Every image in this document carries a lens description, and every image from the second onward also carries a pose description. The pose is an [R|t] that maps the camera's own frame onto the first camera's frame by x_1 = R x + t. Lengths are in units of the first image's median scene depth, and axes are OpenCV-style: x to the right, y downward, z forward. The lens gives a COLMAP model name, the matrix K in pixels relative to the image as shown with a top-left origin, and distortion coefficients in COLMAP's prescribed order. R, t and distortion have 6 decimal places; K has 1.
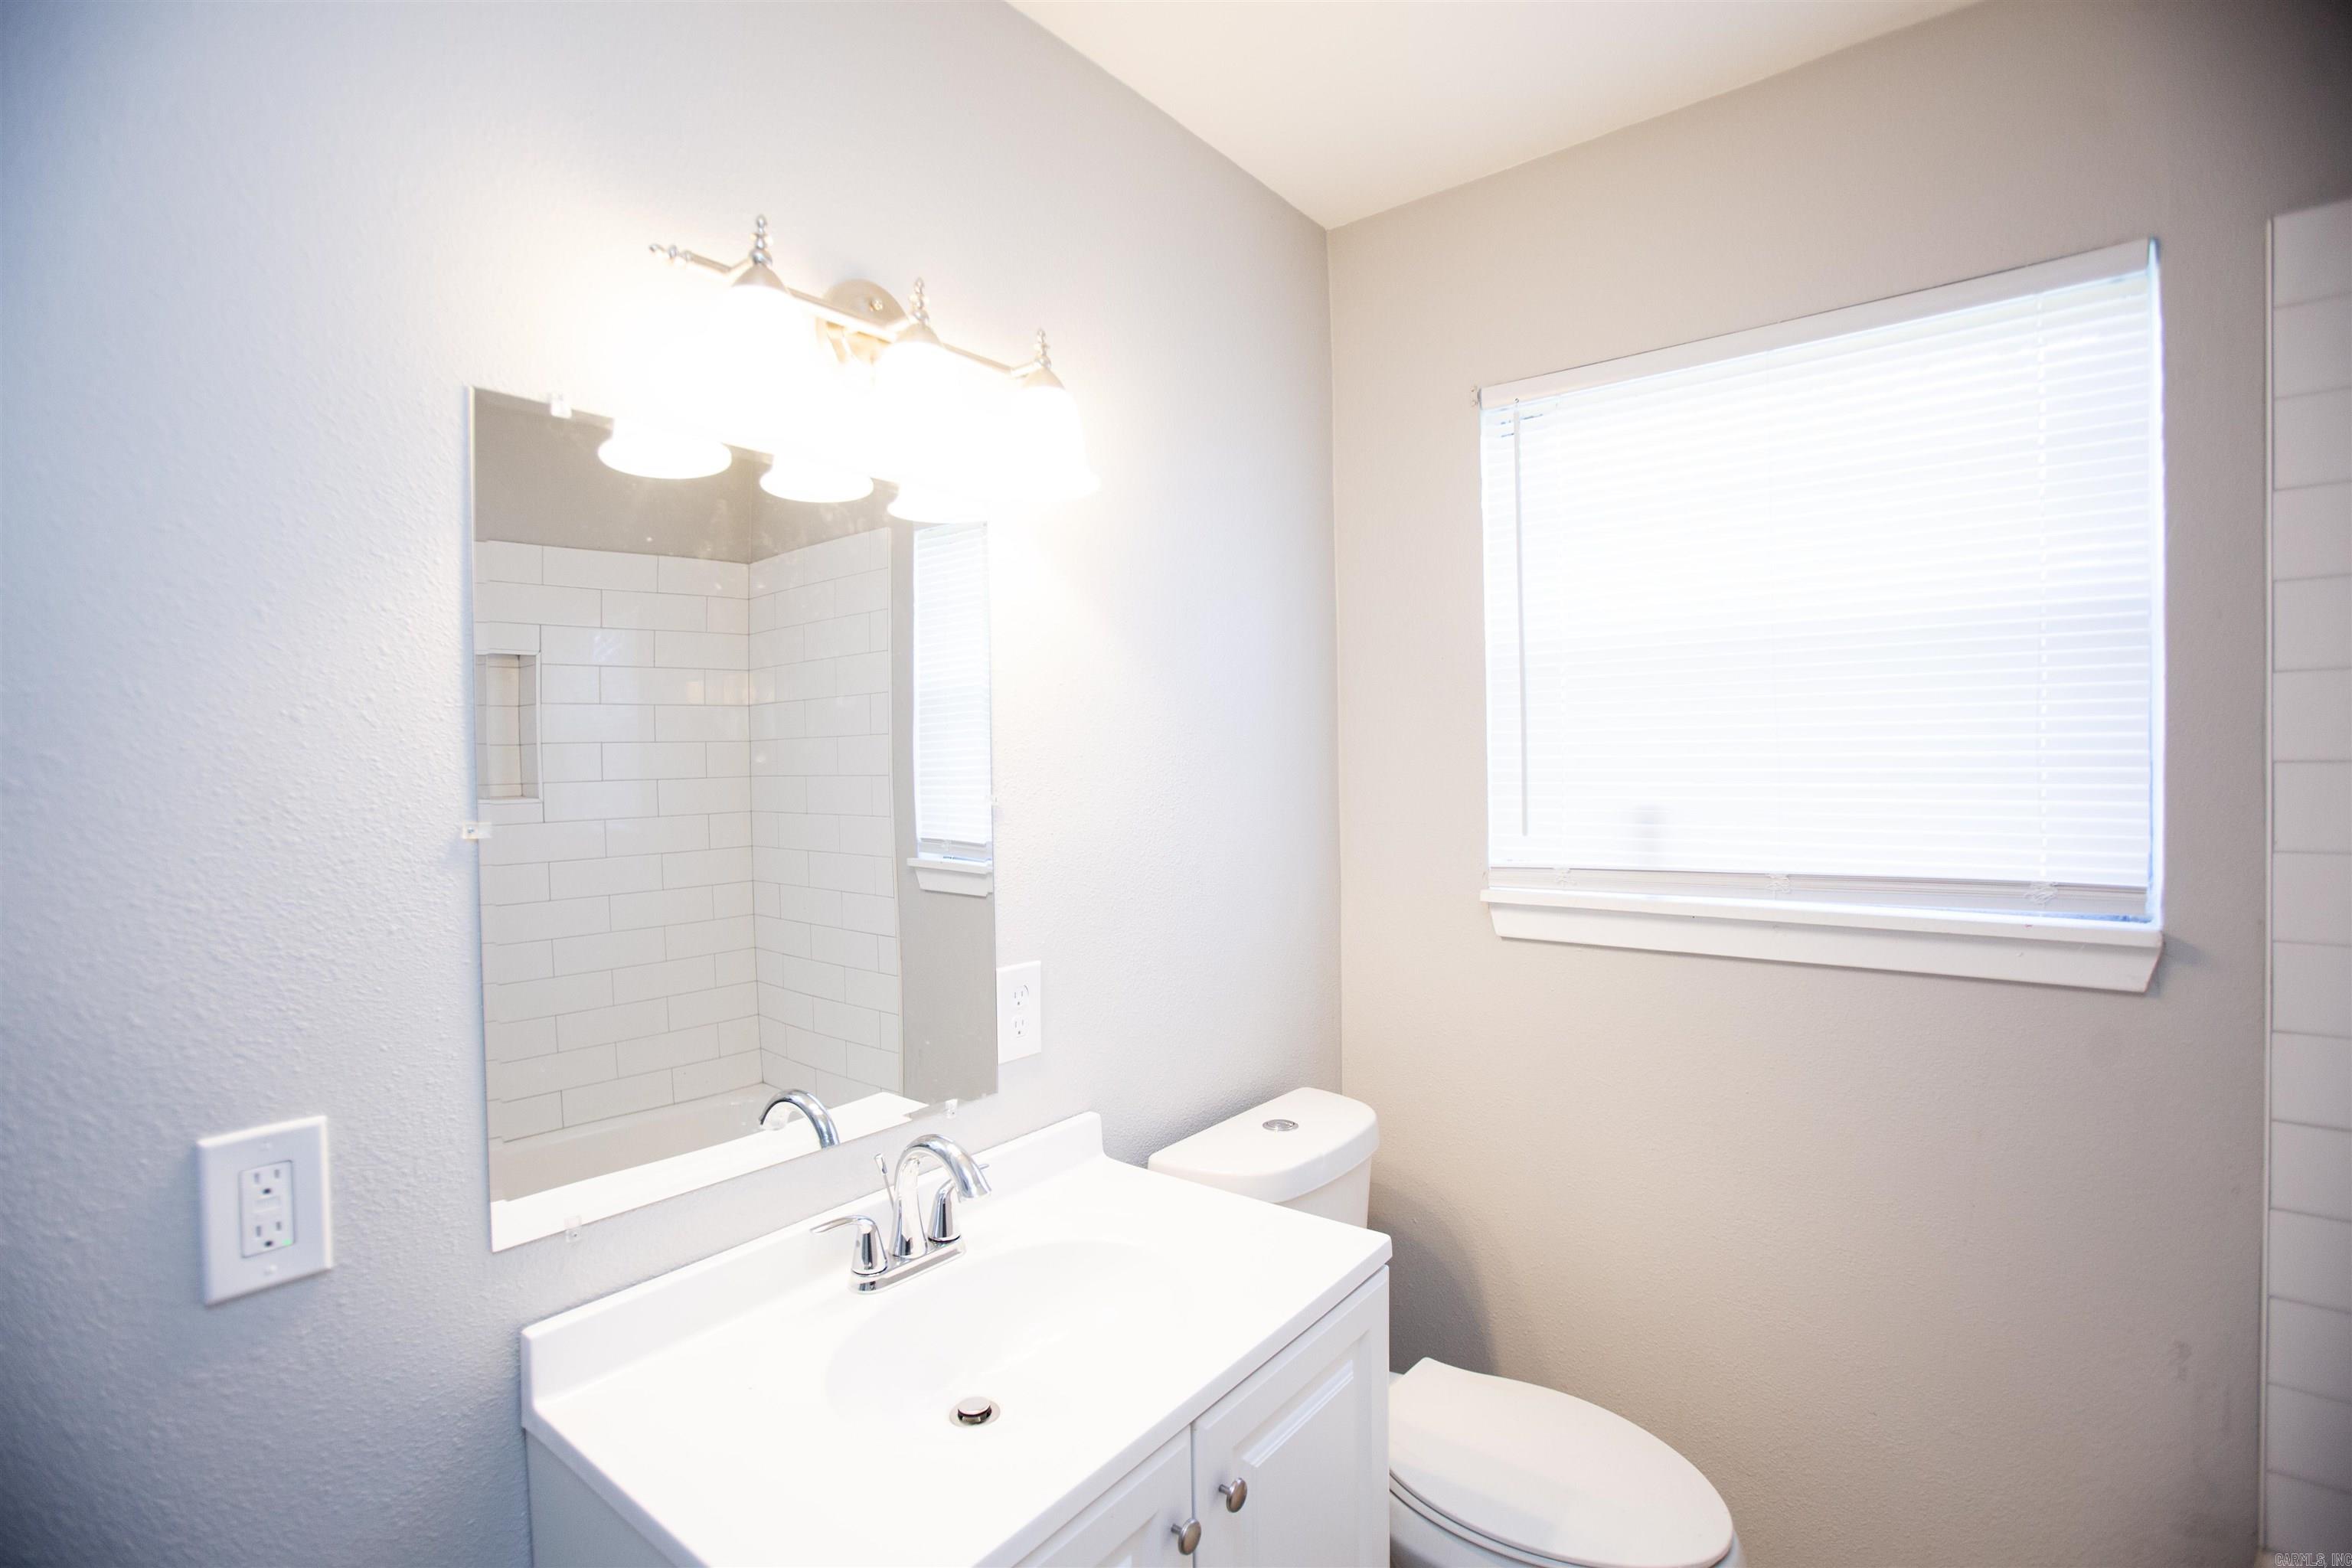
lens RADIAL K [[1084.5, 0, 1165.0], [0, 1084.5, 793.1], [0, 0, 1]] dist [-0.064146, 0.023737]
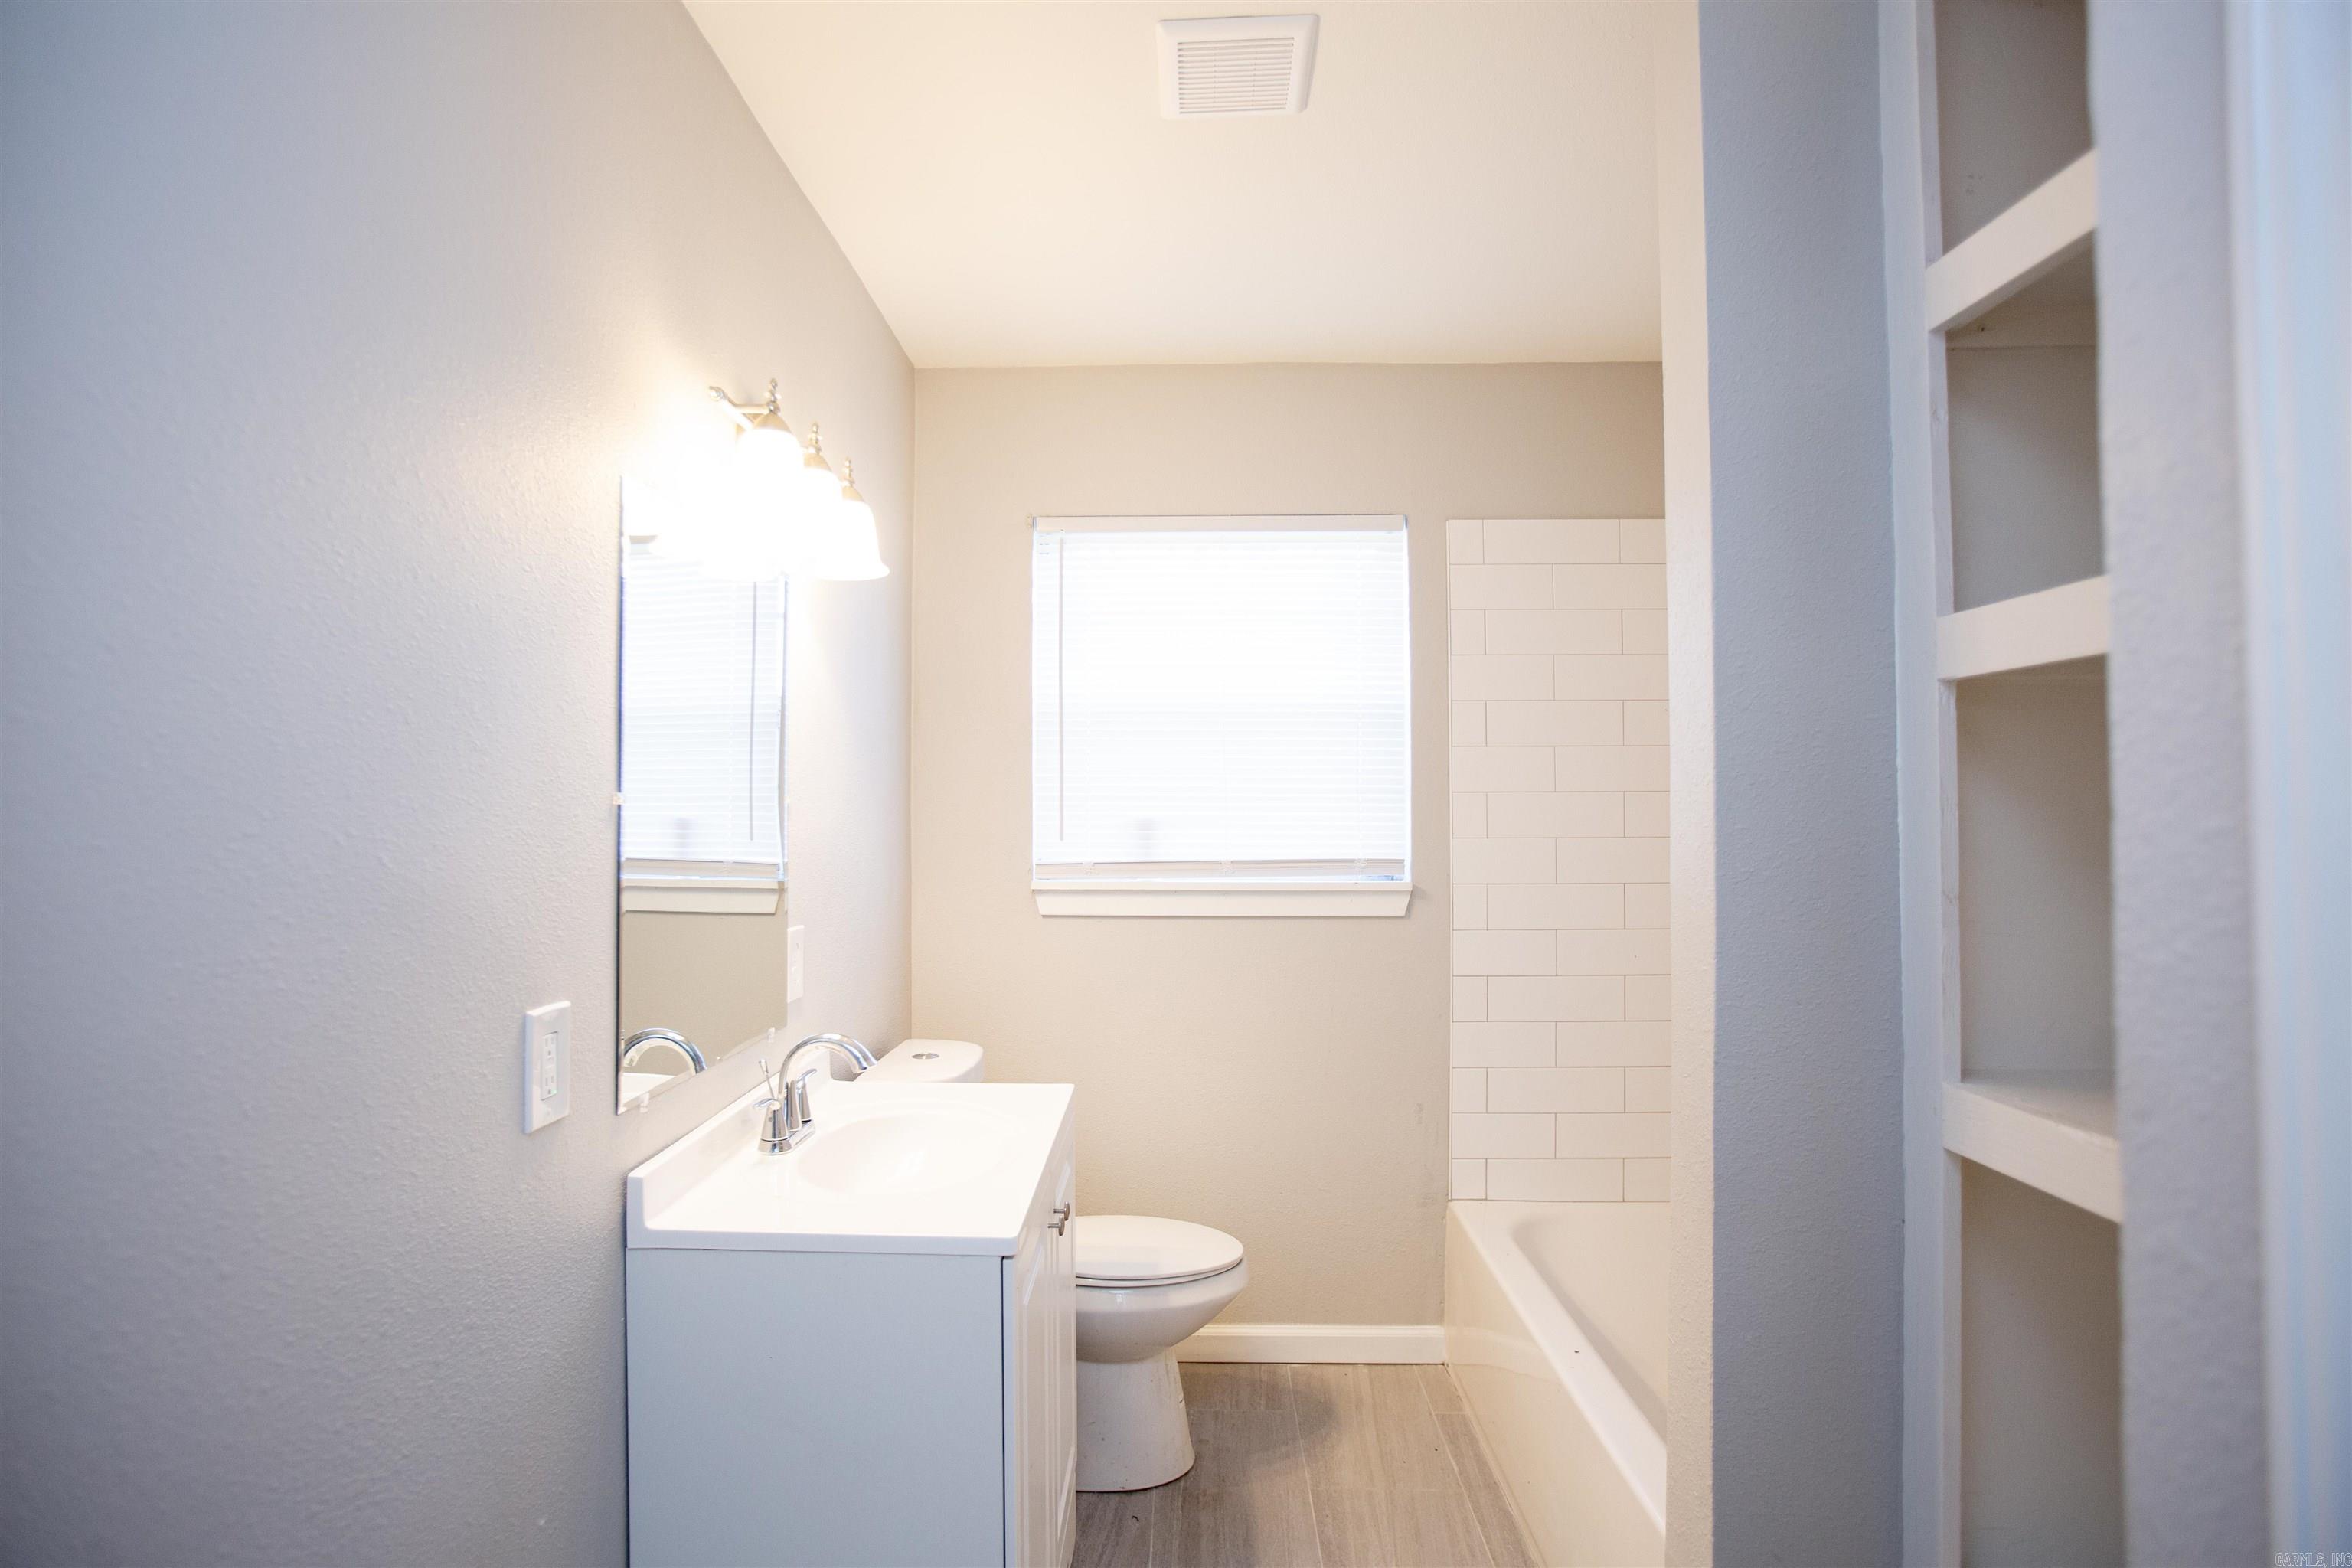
lens RADIAL K [[1197.0, 0, 1162.5], [0, 1197.0, 792.1], [0, 0, 1]] dist [-0.019475, 0.001728]
pose [[0.795306, 0.025479, 0.605672, -0.669202], [0.003393, 0.998914, -0.046477, 0.066064], [-0.606198, 0.039019, 0.794356, -0.418150]]
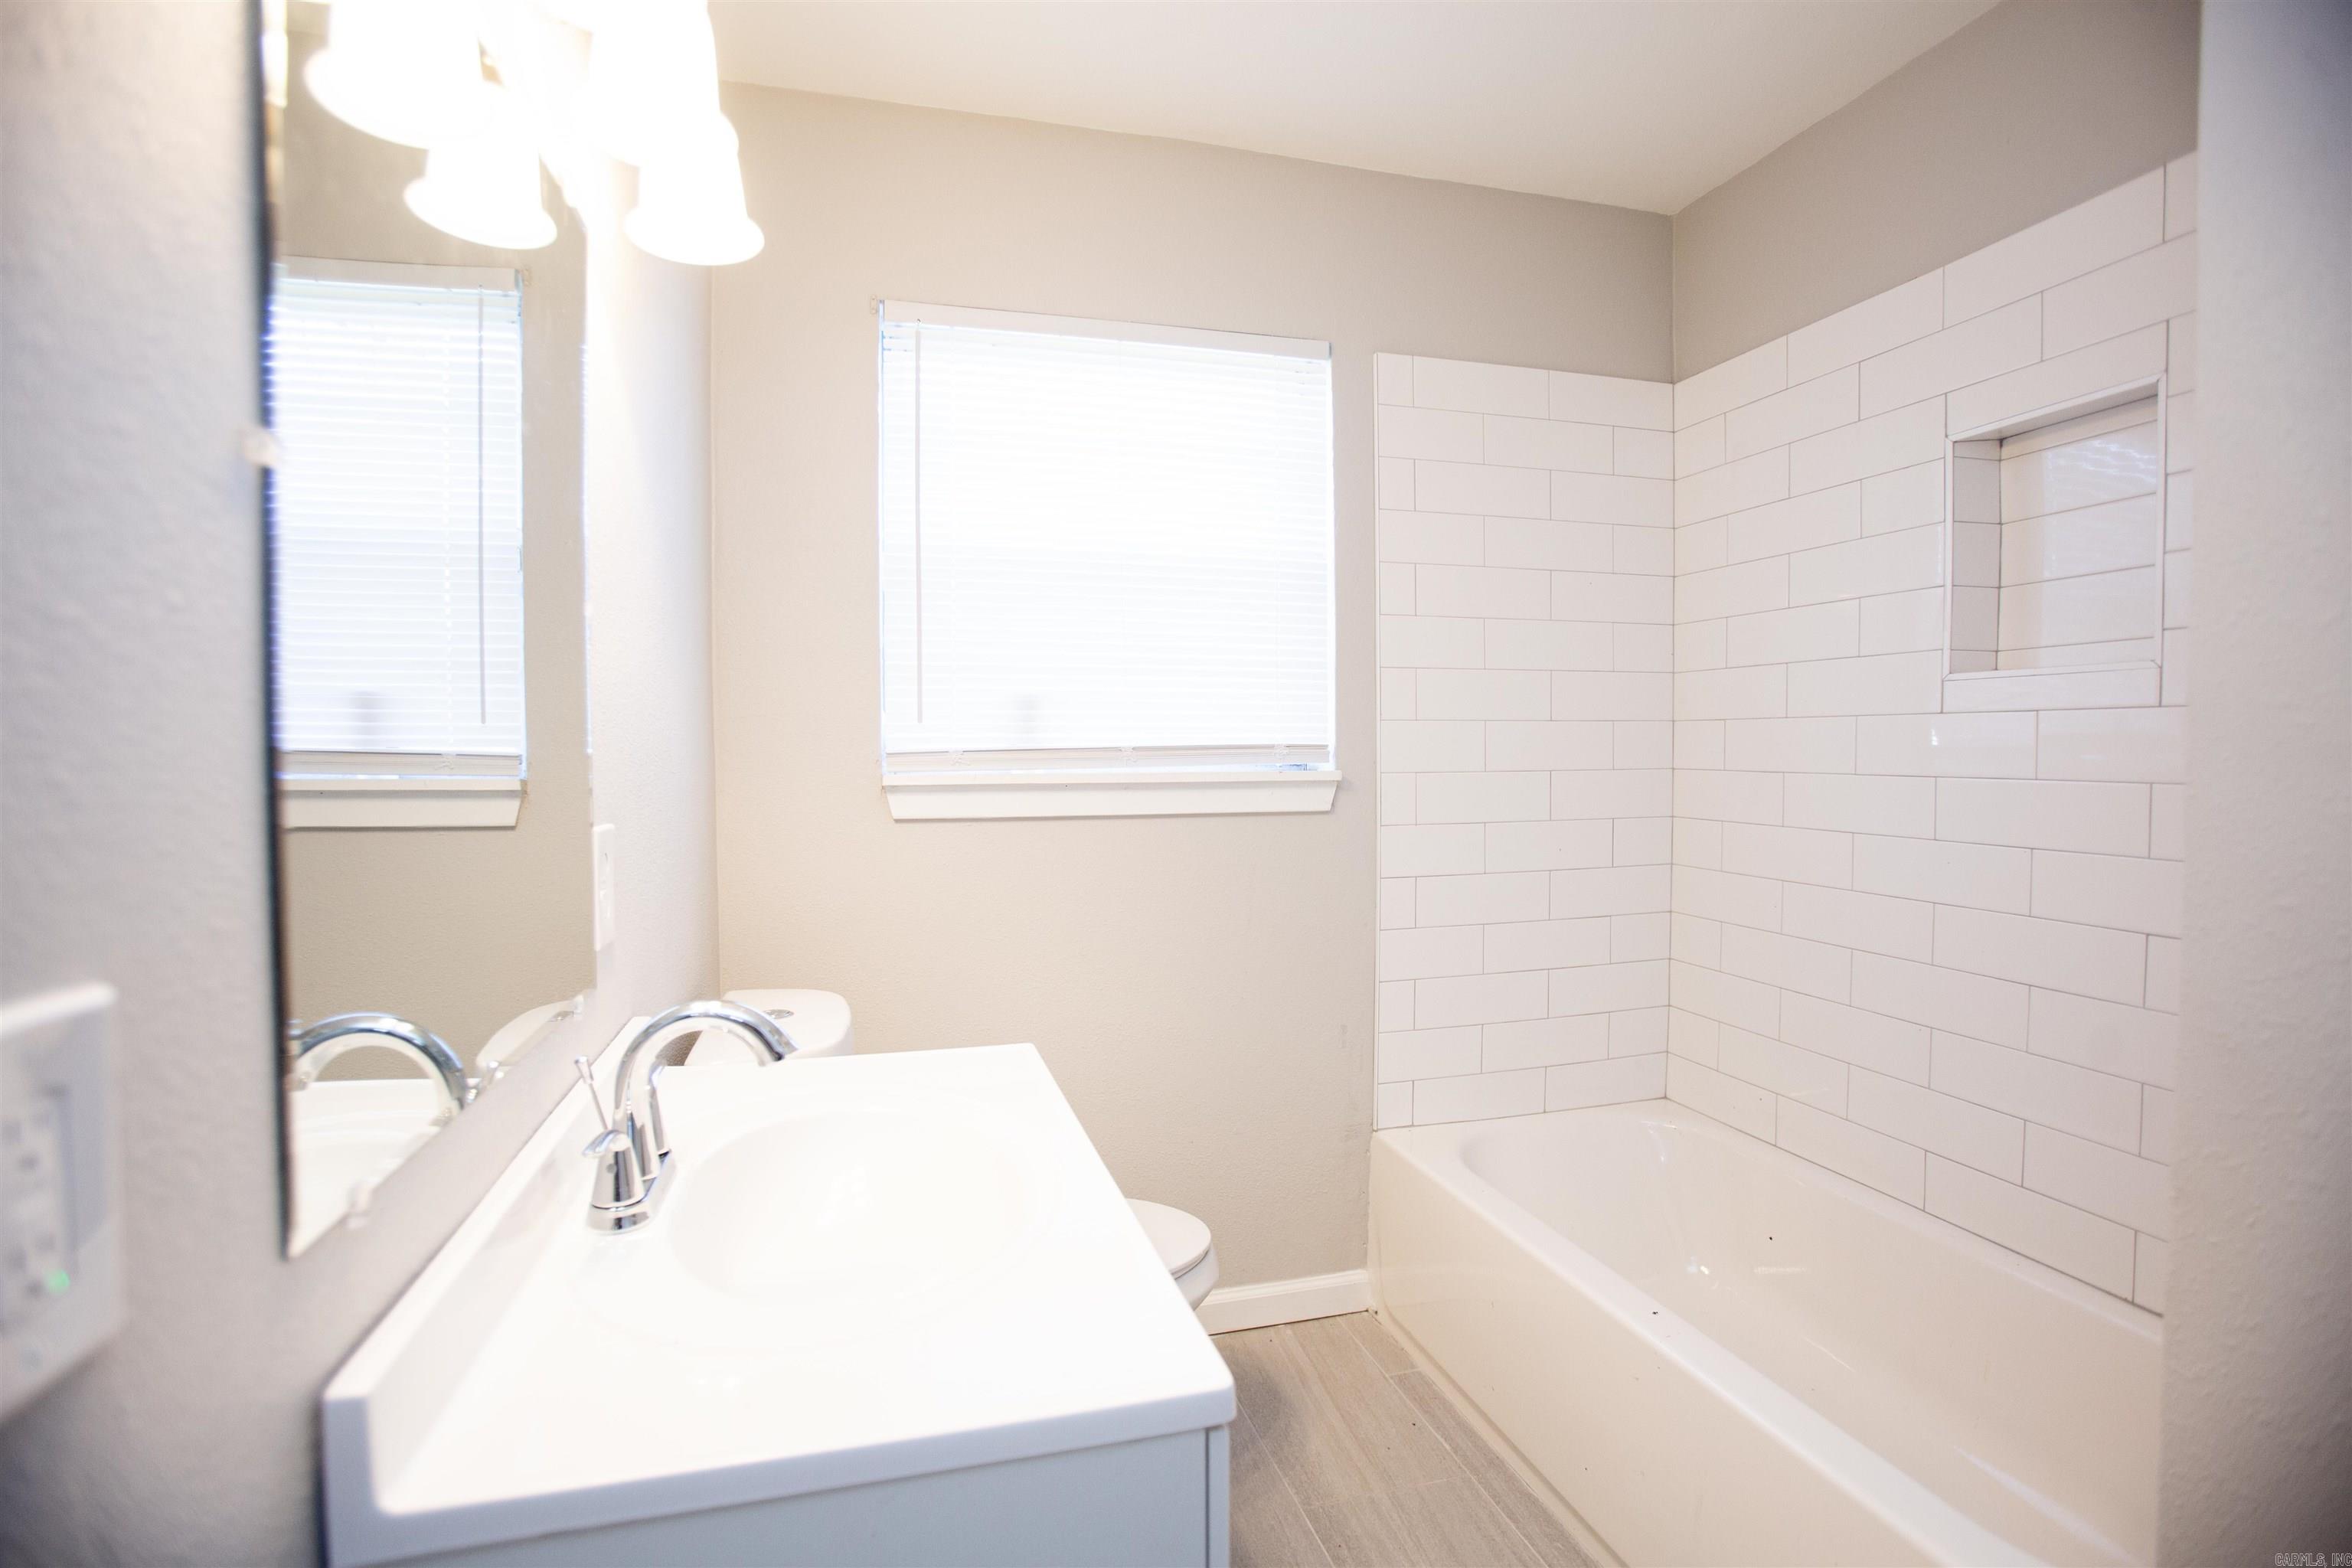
lens RADIAL K [[1084.5, 0, 1152.0], [0, 1084.5, 776.5], [0, 0, 1]] dist [-0.064146, 0.023737]
pose [[0.598509, -0.007714, 0.801079, -0.525631], [0.017148, 0.999848, -0.003184, 0.134504], [-0.800933, 0.015643, 0.598550, 0.222330]]
